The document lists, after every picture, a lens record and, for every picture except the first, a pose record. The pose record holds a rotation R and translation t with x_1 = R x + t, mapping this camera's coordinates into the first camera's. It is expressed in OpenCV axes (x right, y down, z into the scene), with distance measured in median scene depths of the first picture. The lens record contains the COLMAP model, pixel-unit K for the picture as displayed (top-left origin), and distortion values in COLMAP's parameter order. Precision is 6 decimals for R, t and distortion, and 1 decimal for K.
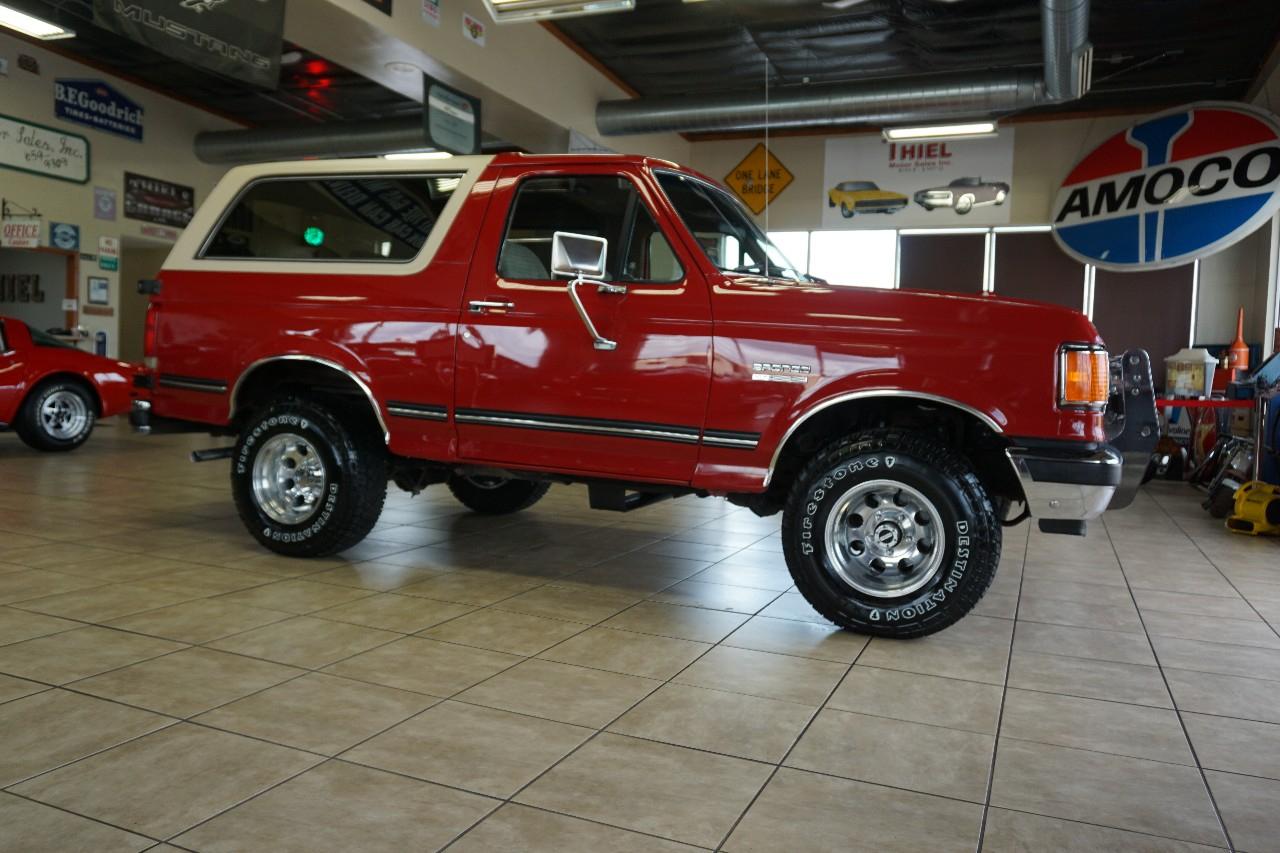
lens RADIAL K [[965.1, 0, 632.3], [0, 965.1, 424.6], [0, 0, 1]] dist [-0.010206, 0.012211]
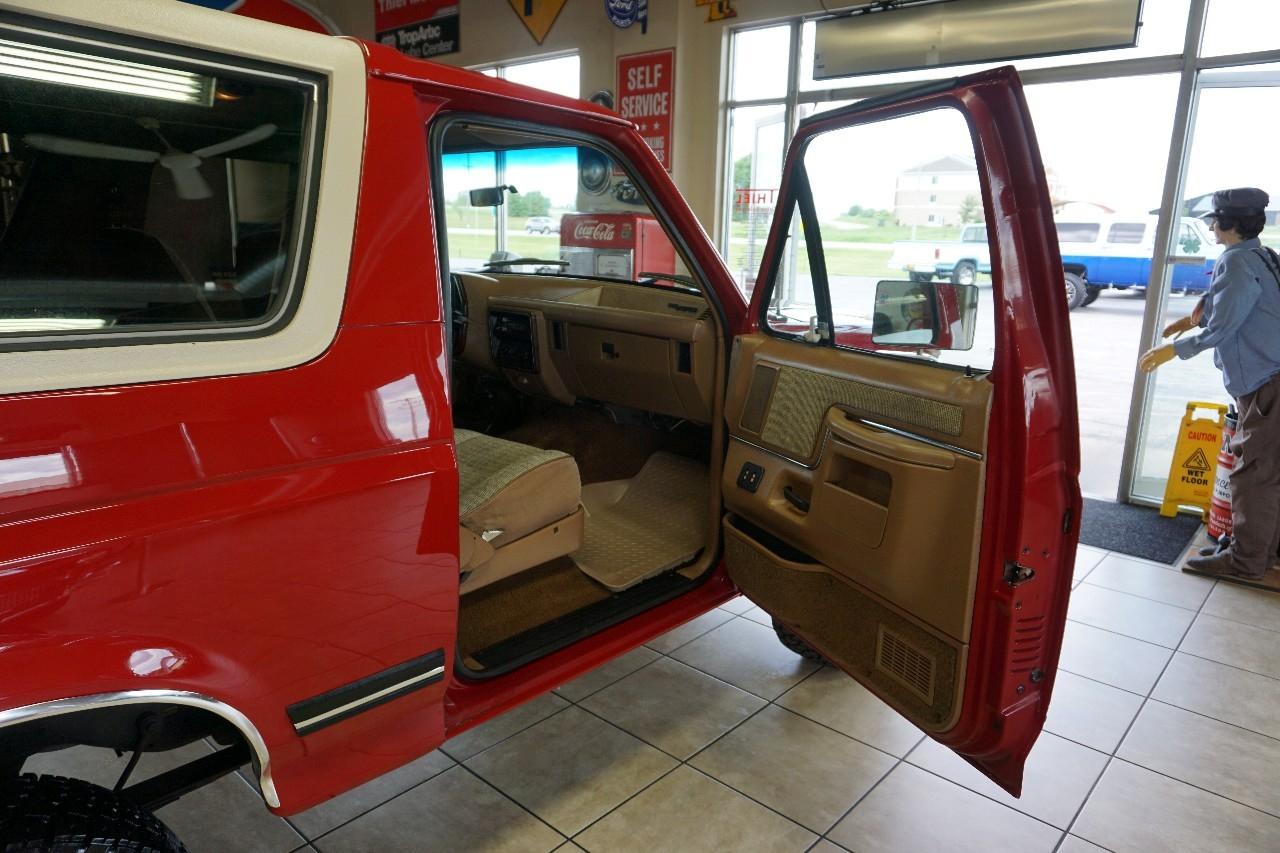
lens RADIAL K [[854.3, 0, 636.7], [0, 854.3, 417.0], [0, 0, 1]] dist [-0.042091, 0.031641]
pose [[0.317465, -0.231382, 0.919608, -0.172004], [0.033904, 0.971924, 0.232841, -0.072565], [-0.947664, -0.042741, 0.316397, 0.275239]]
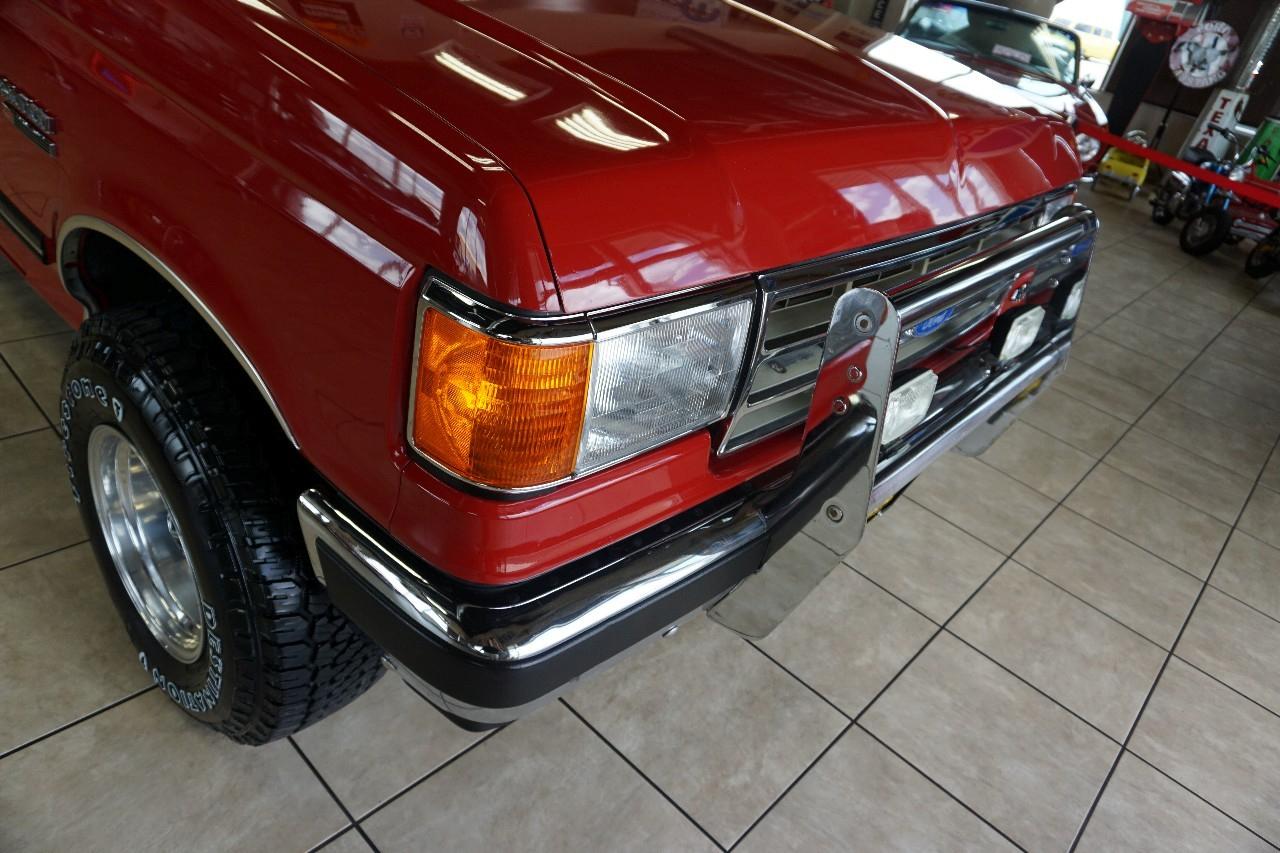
lens RADIAL K [[854.3, 0, 636.7], [0, 854.3, 417.0], [0, 0, 1]] dist [-0.042091, 0.031641]
pose [[0.929630, 0.305655, -0.205822, 0.155197], [-0.183419, 0.868260, 0.460959, -0.047370], [0.319601, -0.390769, 0.863223, 0.213216]]
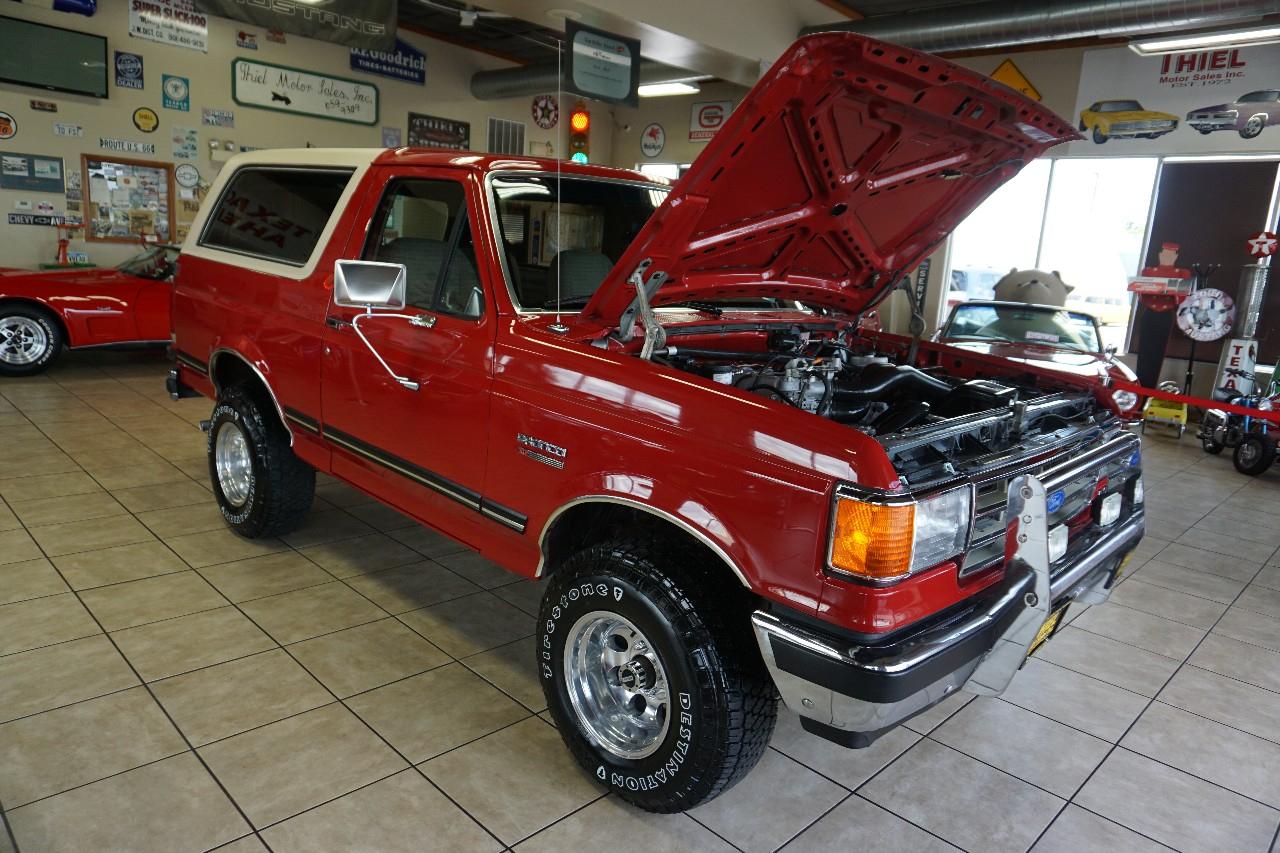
lens RADIAL K [[852.5, 0, 628.3], [0, 852.5, 420.6], [0, 0, 1]] dist [-0.036182, 0.033078]
pose [[0.927636, 0.101659, -0.359384, 0.140772], [-0.054141, 0.988681, 0.139923, -0.054171], [0.369541, -0.110340, 0.922640, 0.111625]]
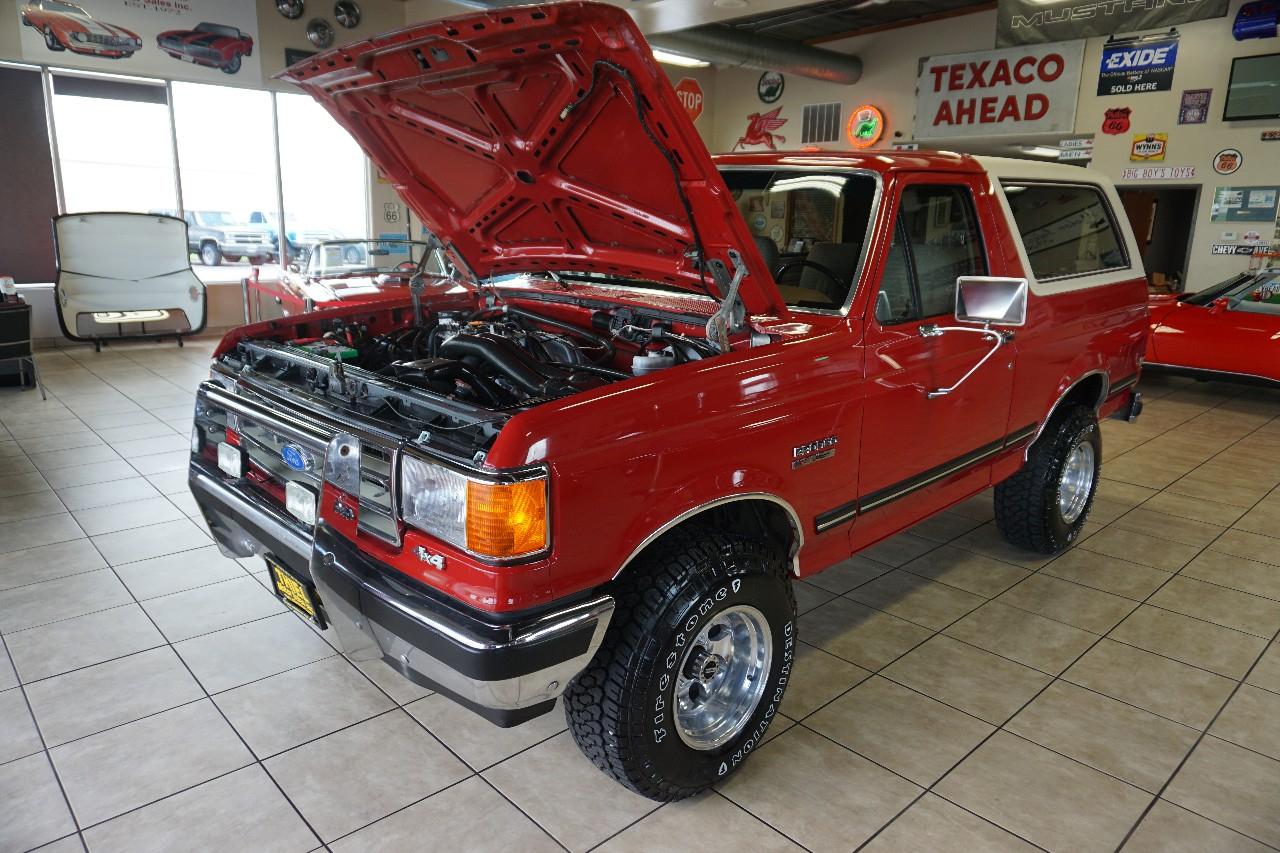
lens RADIAL K [[850.0, 0, 639.8], [0, 850.0, 420.5], [0, 0, 1]] dist [-0.039832, 0.033045]
pose [[-0.398947, 0.167507, -0.901545, 0.311823], [-0.077375, 0.973518, 0.215119, -0.070582], [0.913704, 0.155578, -0.375421, 0.483905]]
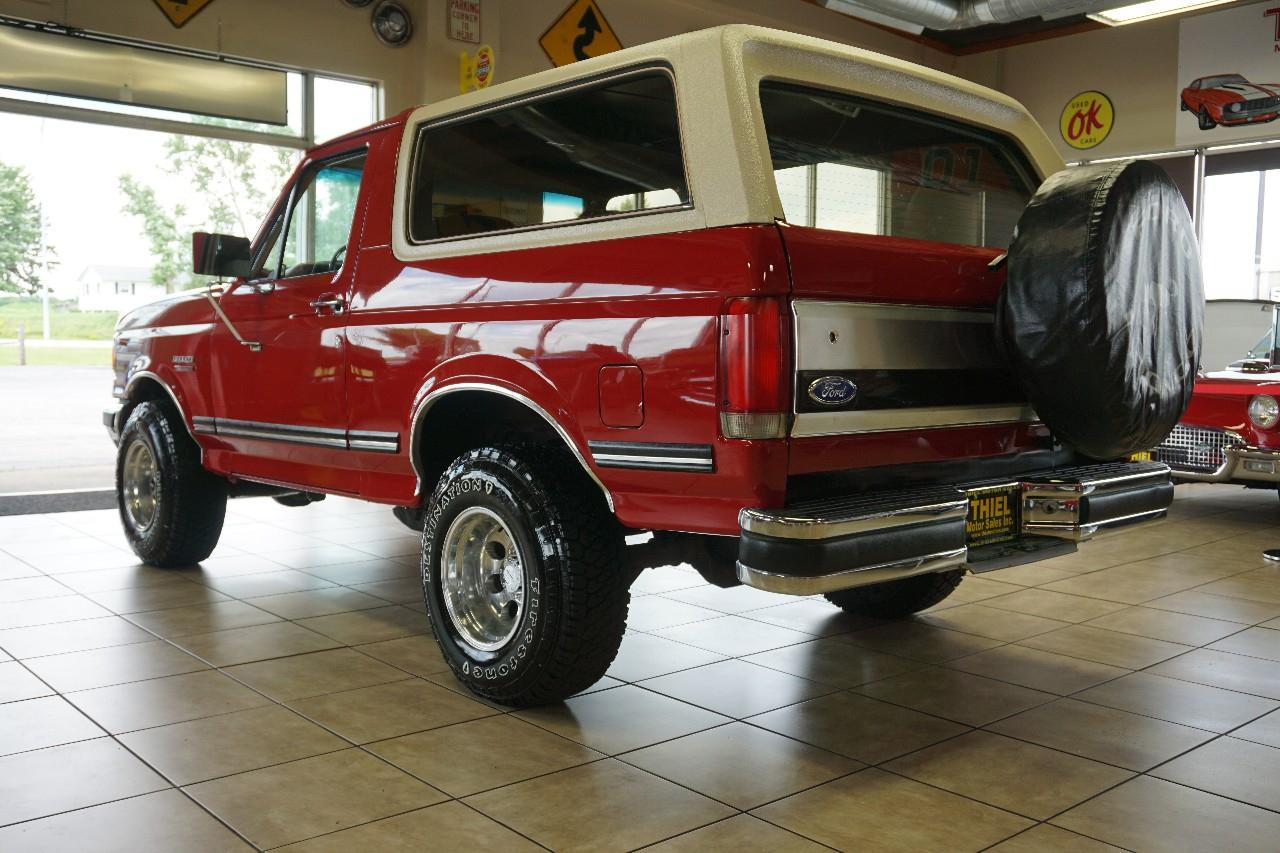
lens RADIAL K [[1182.2, 0, 621.9], [0, 1182.2, 412.6], [0, 0, 1]] dist [-0.000730, 0.013312]
pose [[-0.897945, -0.076144, 0.433472, -0.216301], [-0.029561, 0.993130, 0.113217, -0.057461], [-0.439115, 0.088848, -0.894027, 0.756452]]
